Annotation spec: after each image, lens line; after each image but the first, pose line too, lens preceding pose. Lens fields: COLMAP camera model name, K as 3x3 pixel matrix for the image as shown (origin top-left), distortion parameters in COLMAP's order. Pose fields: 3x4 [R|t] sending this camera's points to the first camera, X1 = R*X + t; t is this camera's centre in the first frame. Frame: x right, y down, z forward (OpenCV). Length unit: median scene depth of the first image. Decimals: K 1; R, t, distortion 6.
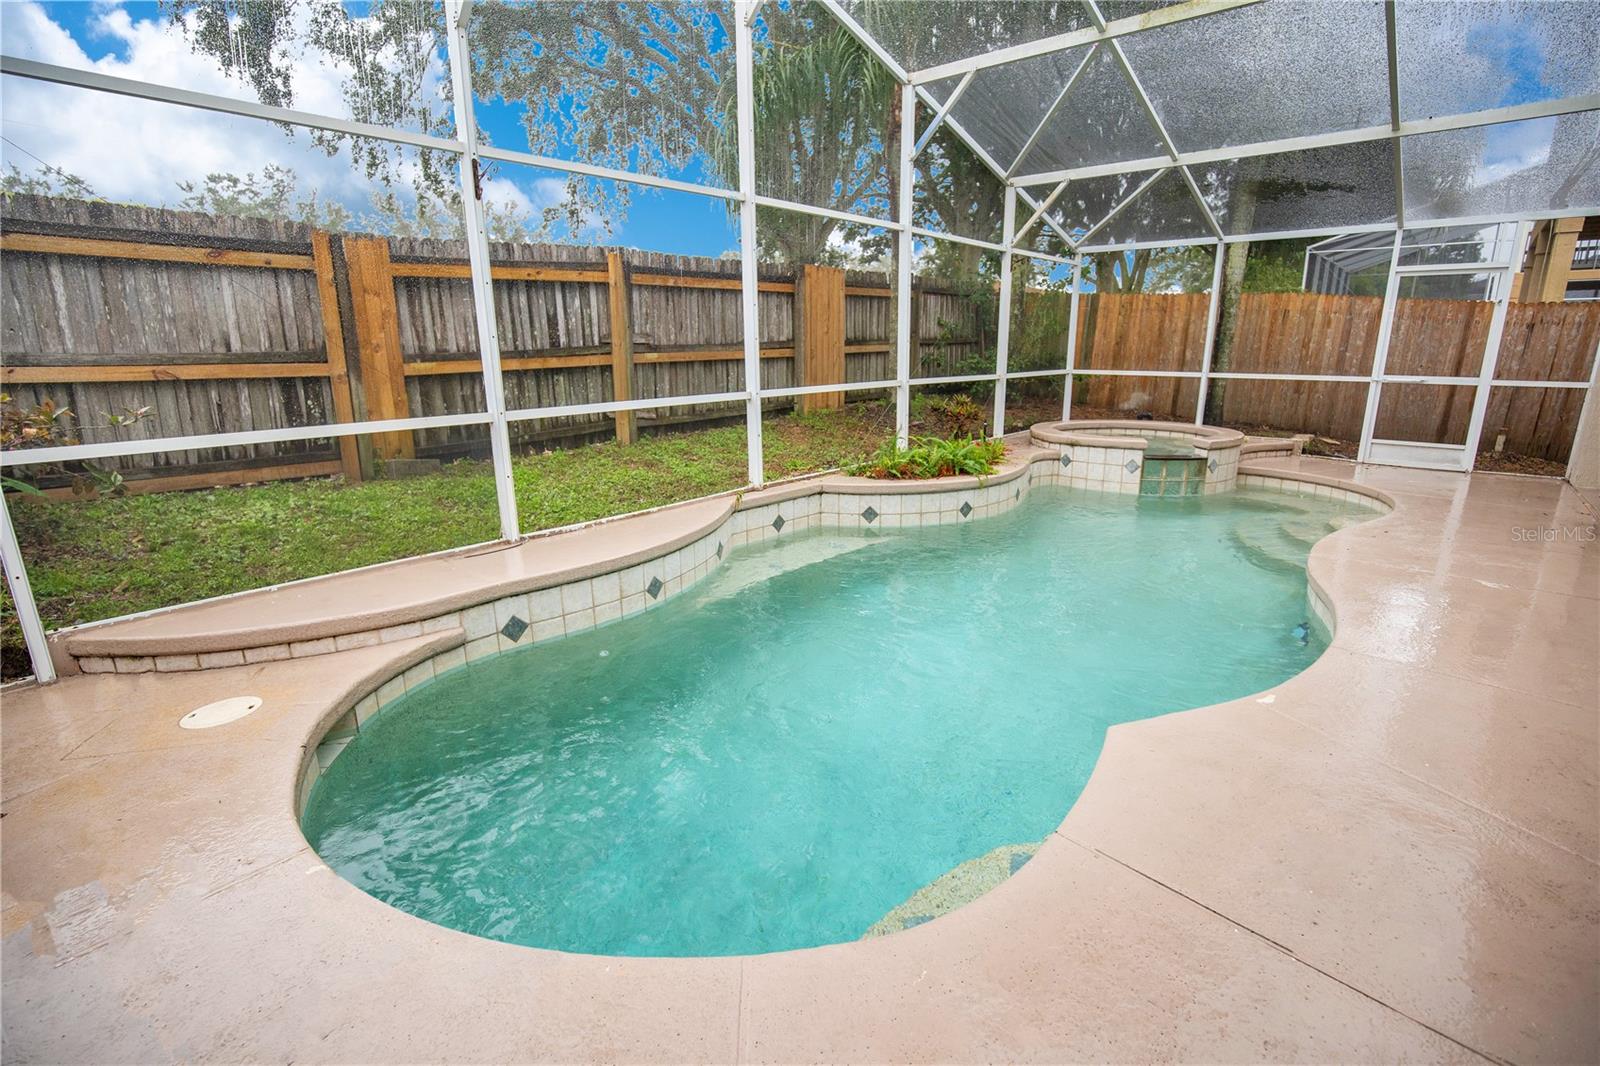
lens RADIAL K [[741.0, 0, 800.0], [0, 741.0, 533.0], [0, 0, 1]] dist [-0.032452, -0.000004]
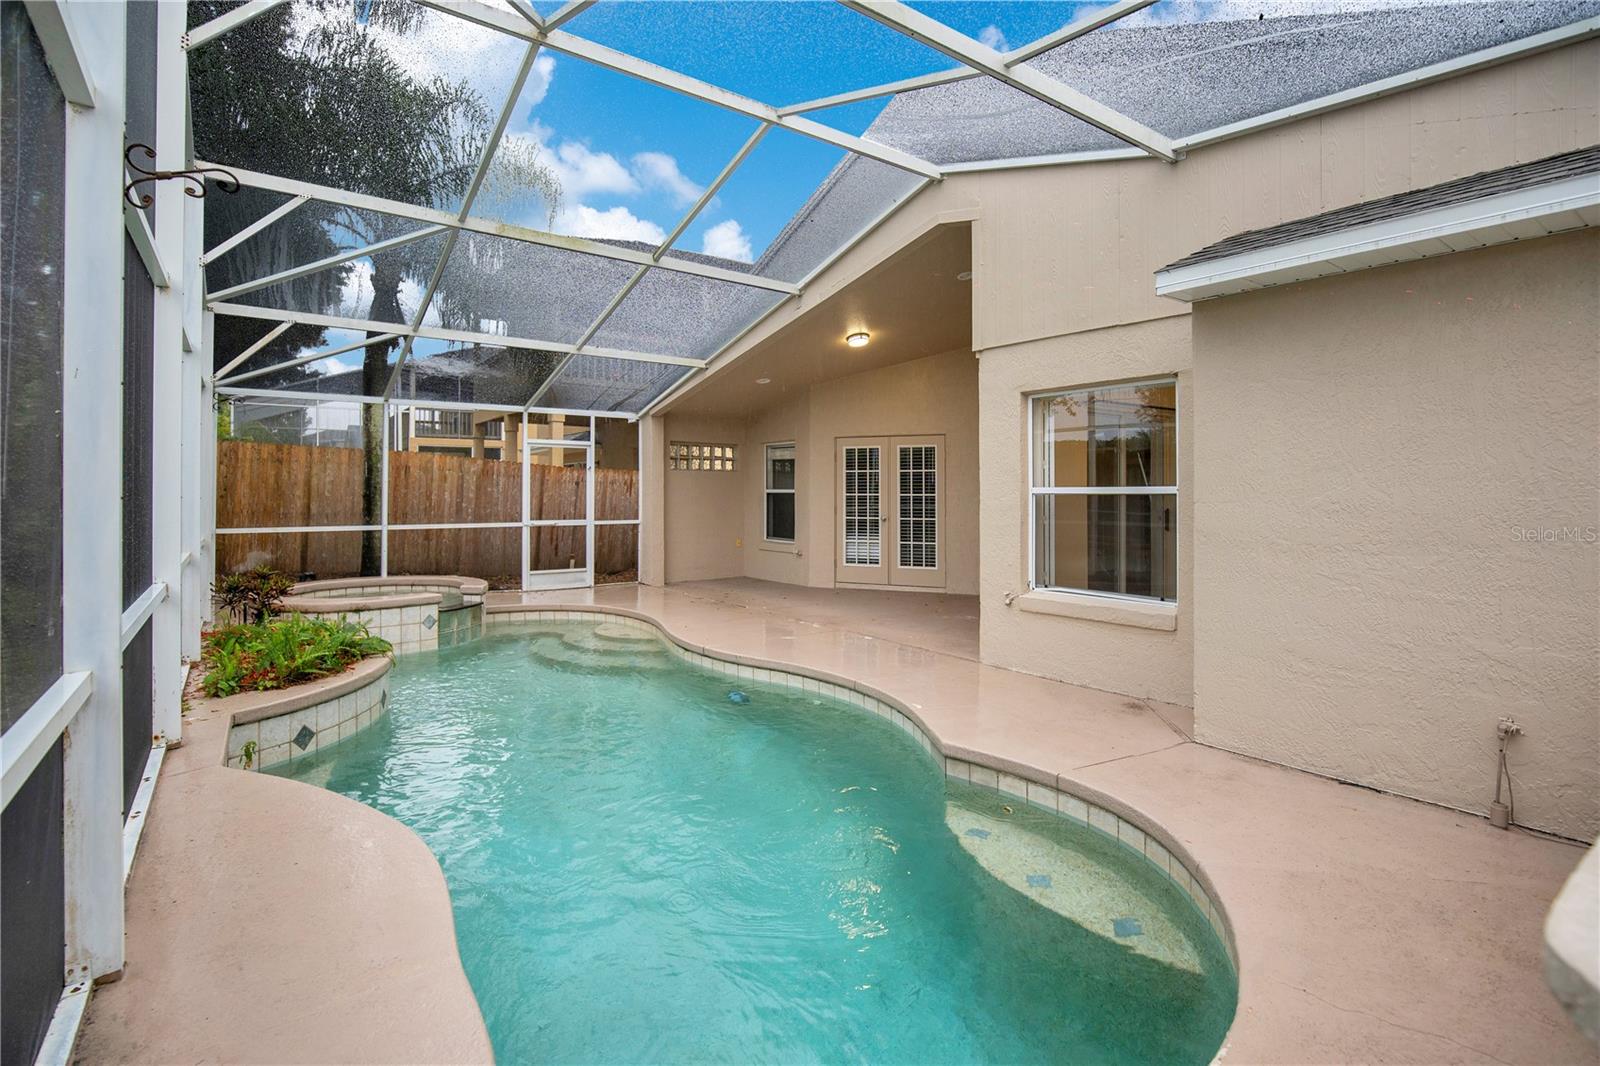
lens RADIAL K [[763.6, 0, 819.5], [0, 763.6, 488.9], [0, 0, 1]] dist [-0.001481, 0.000097]
pose [[0.191609, 0.011245, 0.981407, -0.437939], [0.236614, 0.969912, -0.057310, -0.079649], [-0.952523, 0.243196, 0.183183, 0.271856]]
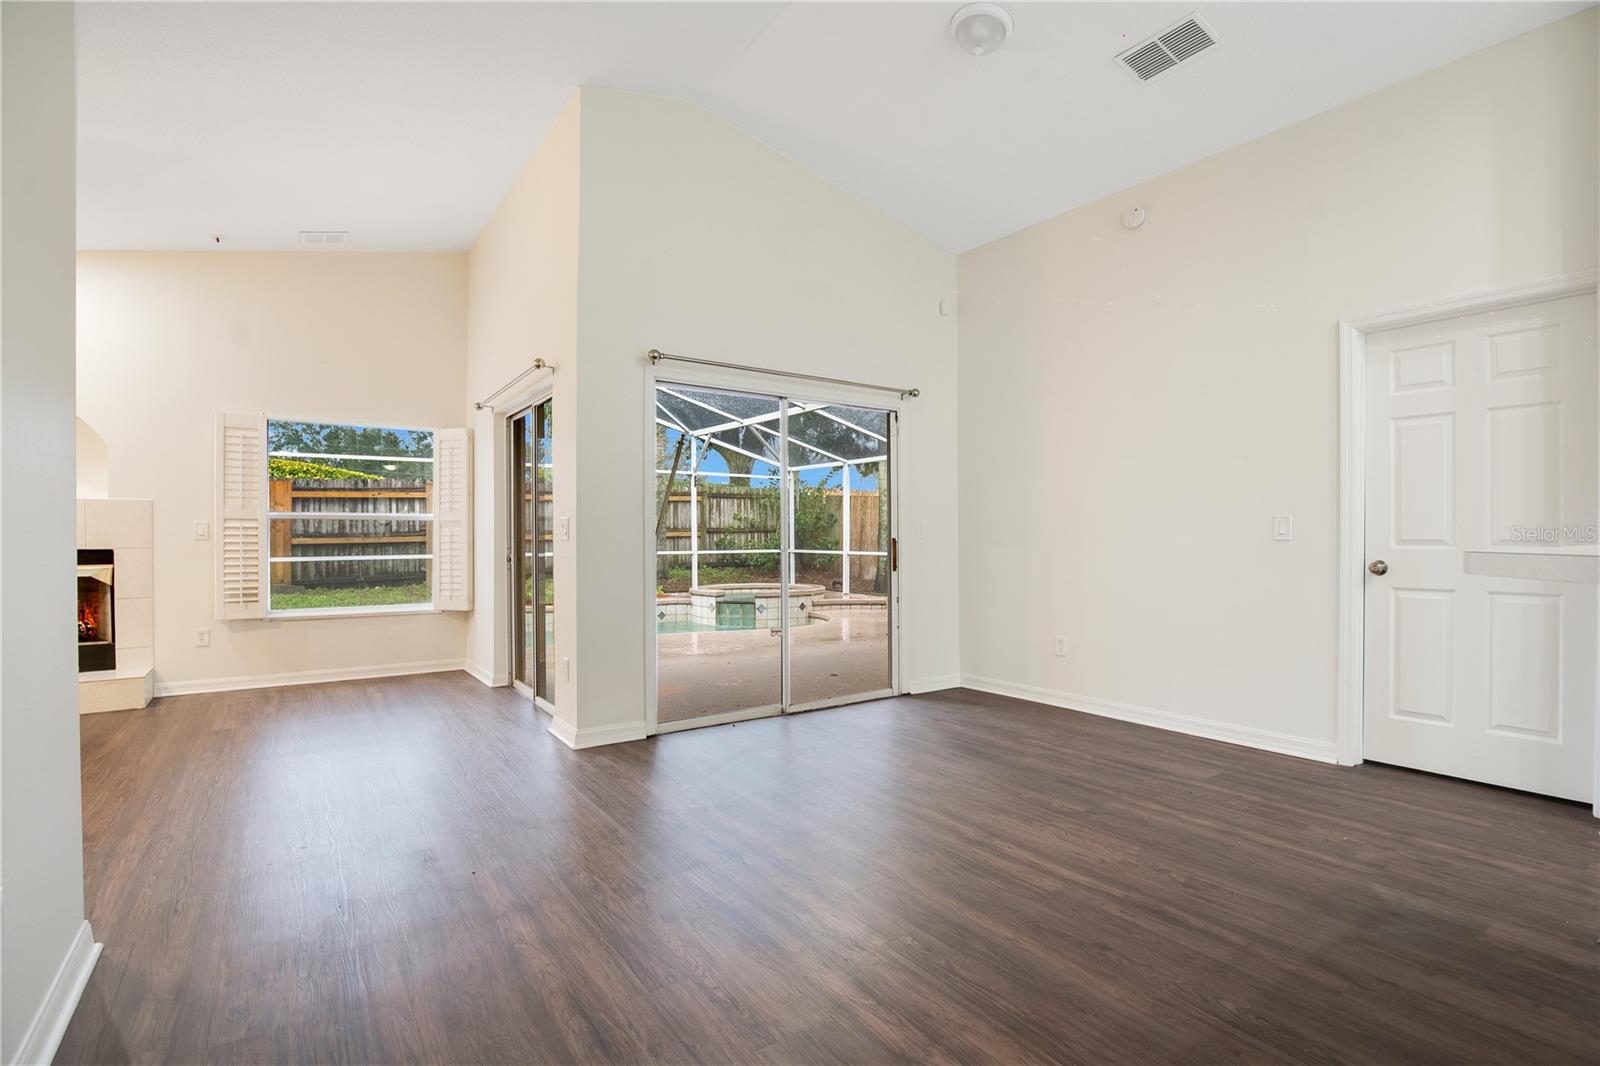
lens RADIAL K [[767.5, 0, 847.5], [0, 767.5, 539.2], [0, 0, 1]] dist [-0.029145, -0.000093]
pose [[0.977161, 0.009032, -0.212310, 1.086488], [-0.059268, 0.971034, -0.231475, 0.129050], [0.204069, 0.238772, 0.949391, -0.526224]]
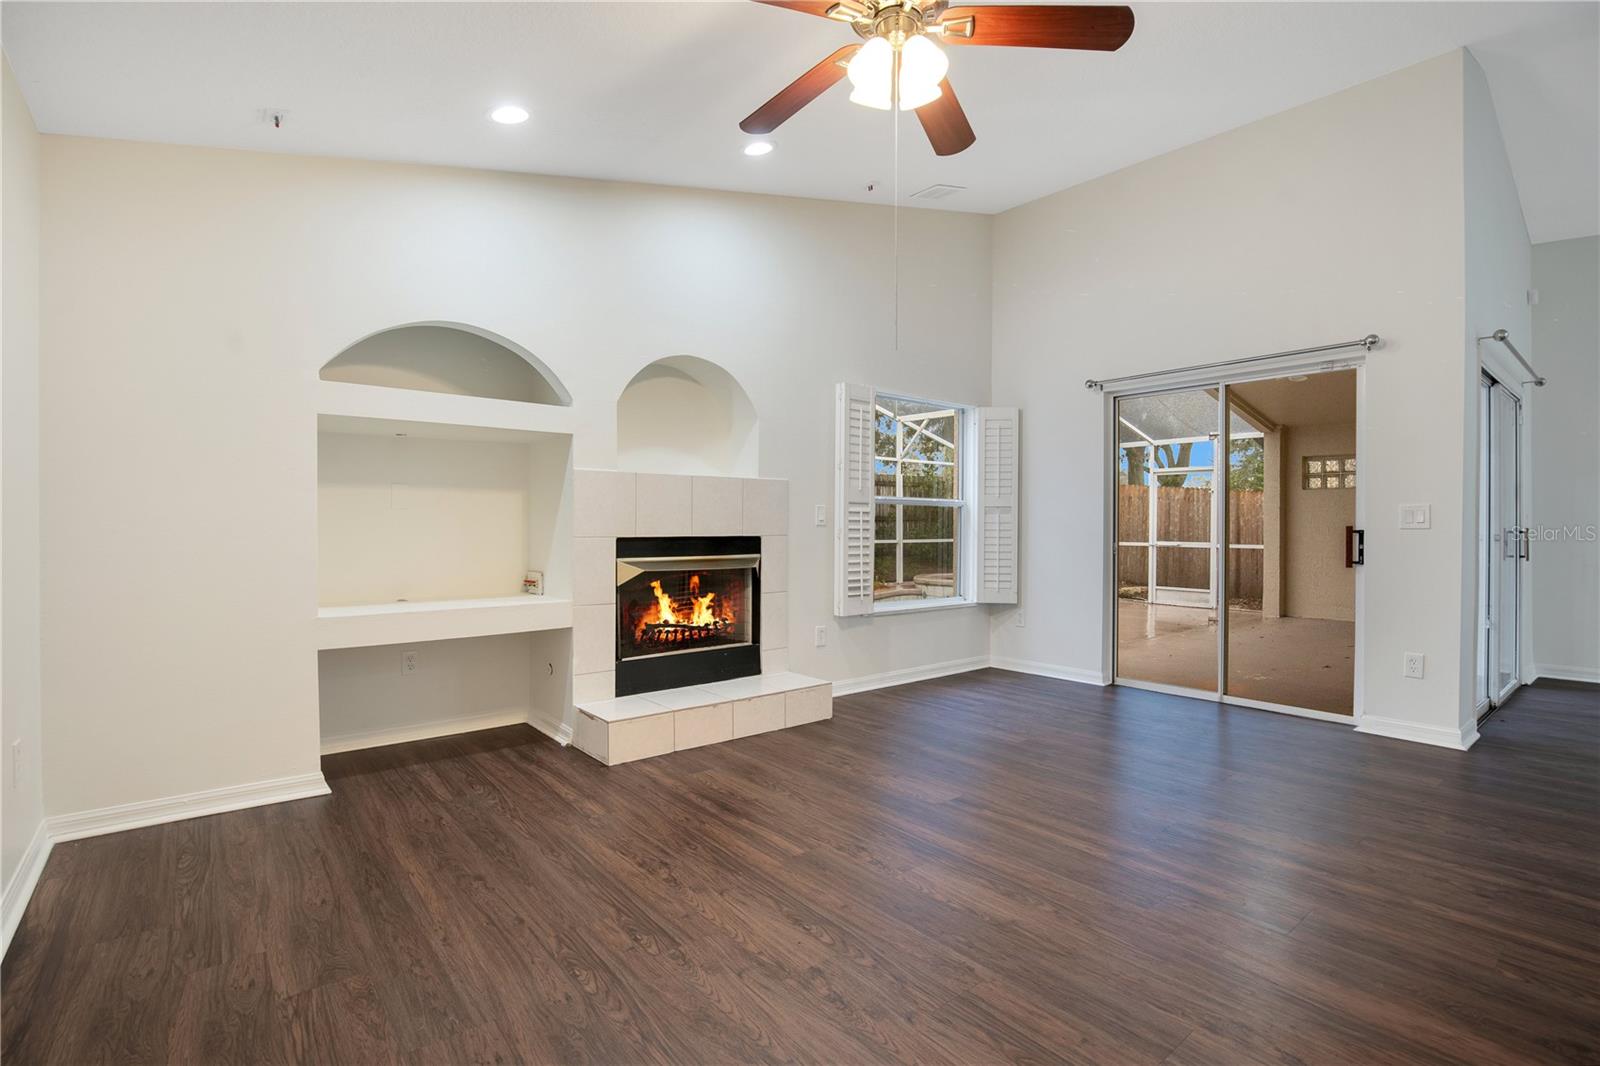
lens RADIAL K [[774.1, 0, 803.8], [0, 774.1, 539.5], [0, 0, 1]] dist [-0.016439, 0.000270]
pose [[0.988803, 0.014145, -0.148552, 0.362860], [-0.047249, 0.973955, -0.221762, 0.158873], [0.141547, 0.226298, 0.963719, -0.605166]]
